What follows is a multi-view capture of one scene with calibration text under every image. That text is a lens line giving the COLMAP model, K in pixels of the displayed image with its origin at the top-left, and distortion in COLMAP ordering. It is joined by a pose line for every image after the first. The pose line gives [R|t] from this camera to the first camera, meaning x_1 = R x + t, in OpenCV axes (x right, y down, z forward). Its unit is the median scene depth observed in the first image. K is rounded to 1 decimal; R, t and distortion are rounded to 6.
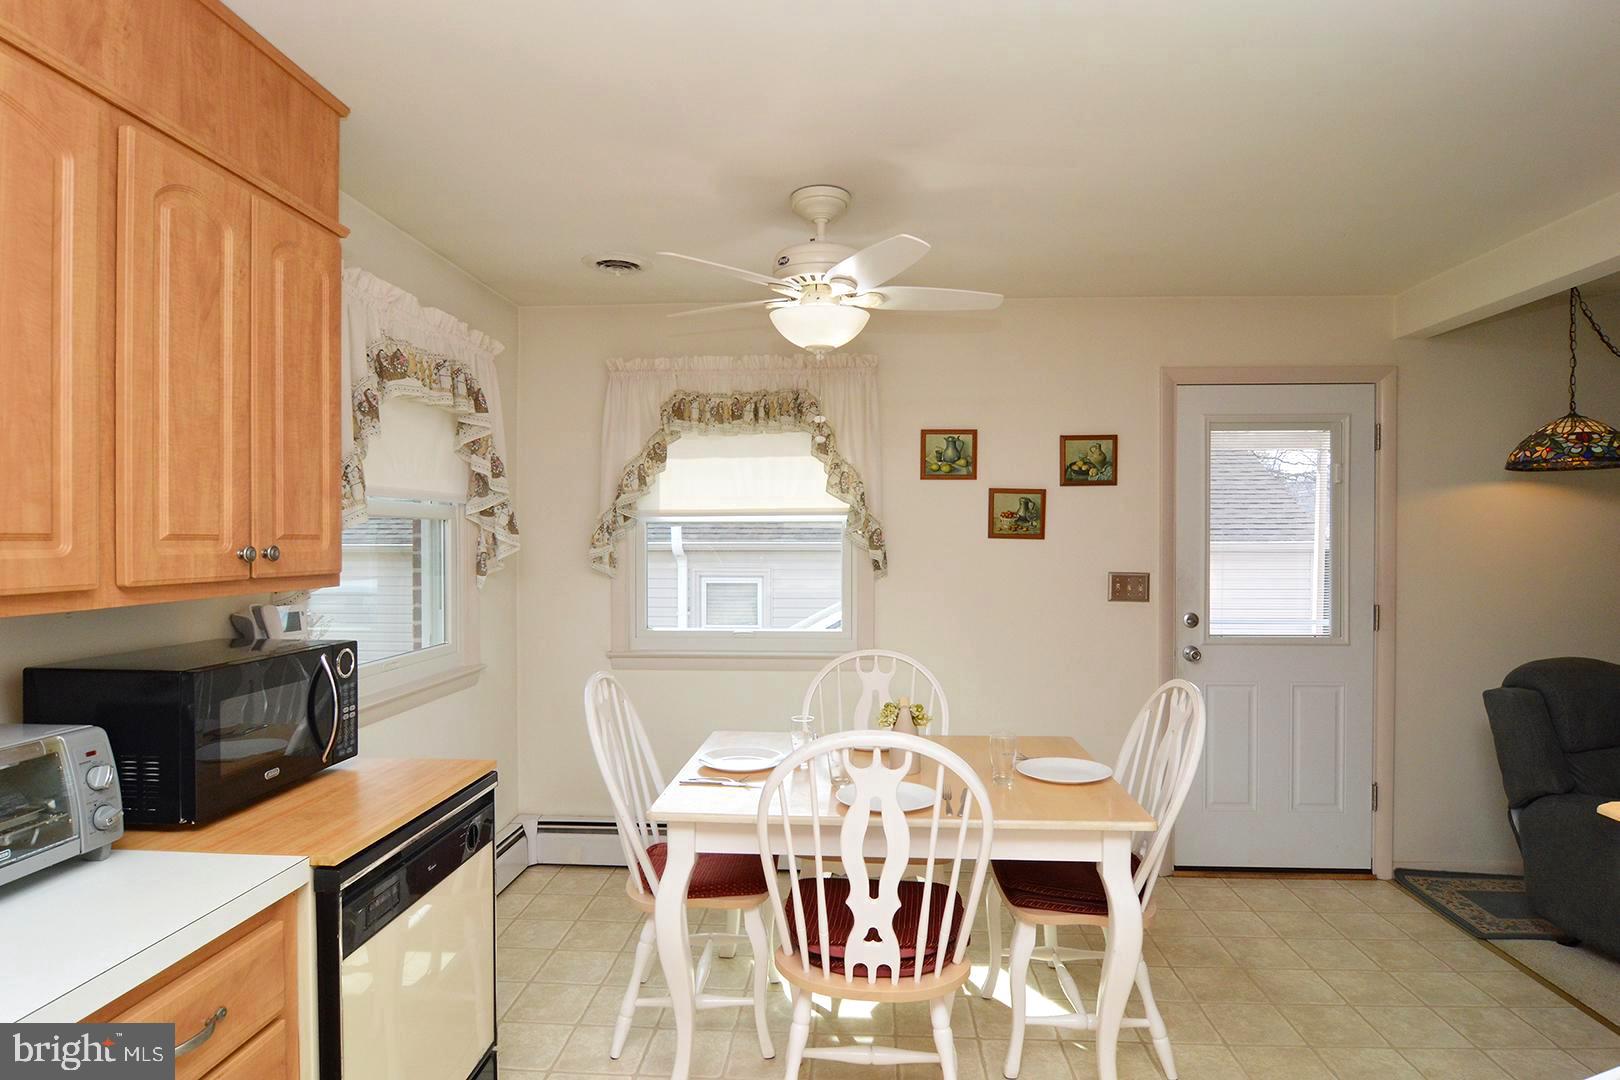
lens RADIAL K [[881.7, 0, 819.2], [0, 881.7, 549.0], [0, 0, 1]] dist [-0.004704, -0.011432]
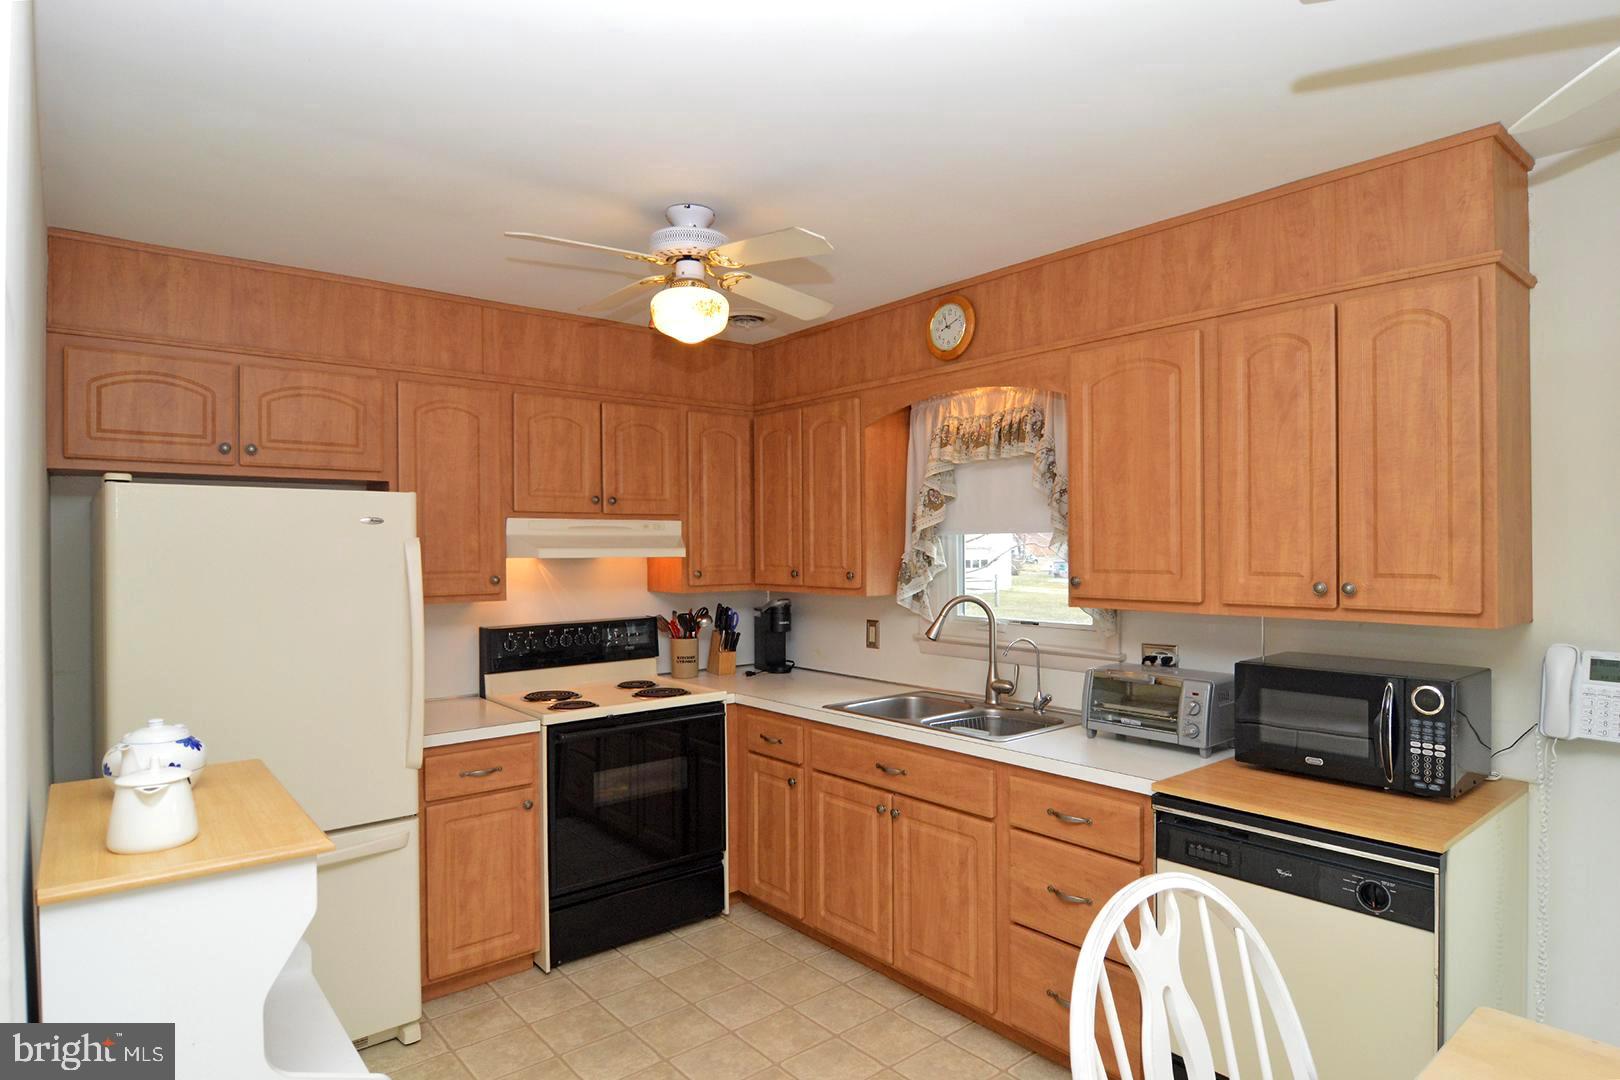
lens RADIAL K [[903.1, 0, 810.2], [0, 903.1, 547.7], [0, 0, 1]] dist [-0.004221, -0.014830]
pose [[-0.733141, 0.003281, -0.680069, 0.422470], [-0.002618, 0.999967, 0.007646, -0.032569], [0.680072, 0.007386, -0.733108, 0.770546]]
